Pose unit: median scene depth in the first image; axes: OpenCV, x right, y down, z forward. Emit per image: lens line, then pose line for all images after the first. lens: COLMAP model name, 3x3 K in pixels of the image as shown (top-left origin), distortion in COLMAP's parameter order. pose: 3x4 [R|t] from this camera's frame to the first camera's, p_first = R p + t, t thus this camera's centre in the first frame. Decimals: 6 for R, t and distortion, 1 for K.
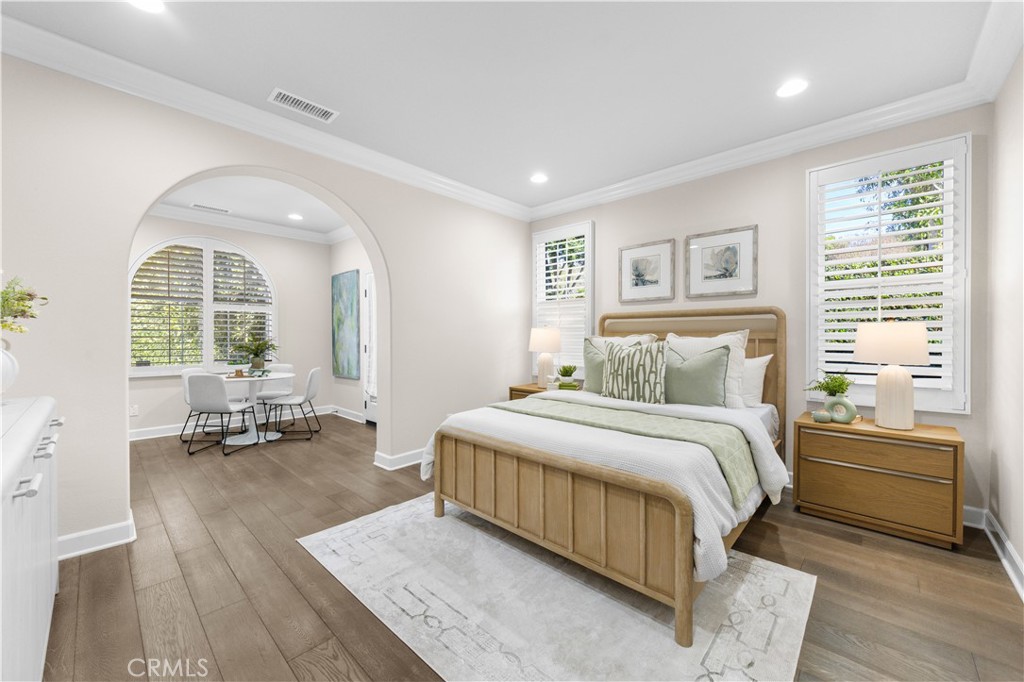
lens RADIAL K [[397.7, 0, 509.0], [0, 397.7, 340.8], [0, 0, 1]] dist [0.000020, 0.000081]
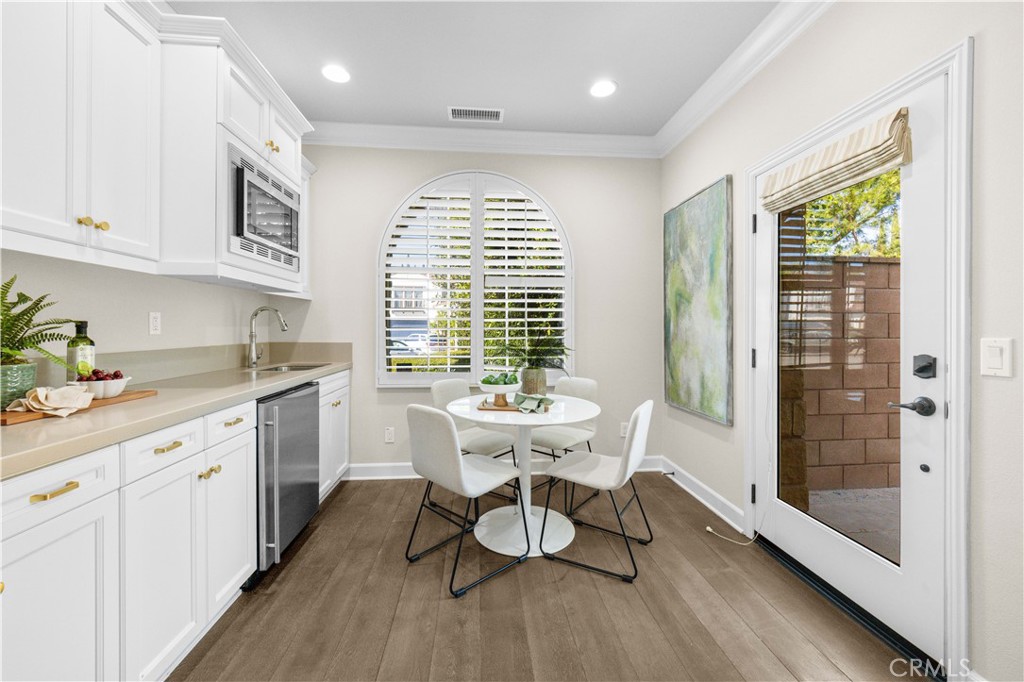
lens RADIAL K [[397.7, 0, 512.7], [0, 397.7, 331.5], [0, 0, 1]] dist [0.000020, 0.000081]
pose [[0.749406, 0.005996, -0.662083, -0.267582], [-0.003950, 0.999982, 0.004585, -0.008274], [0.662099, -0.000821, 0.749416, 0.511160]]
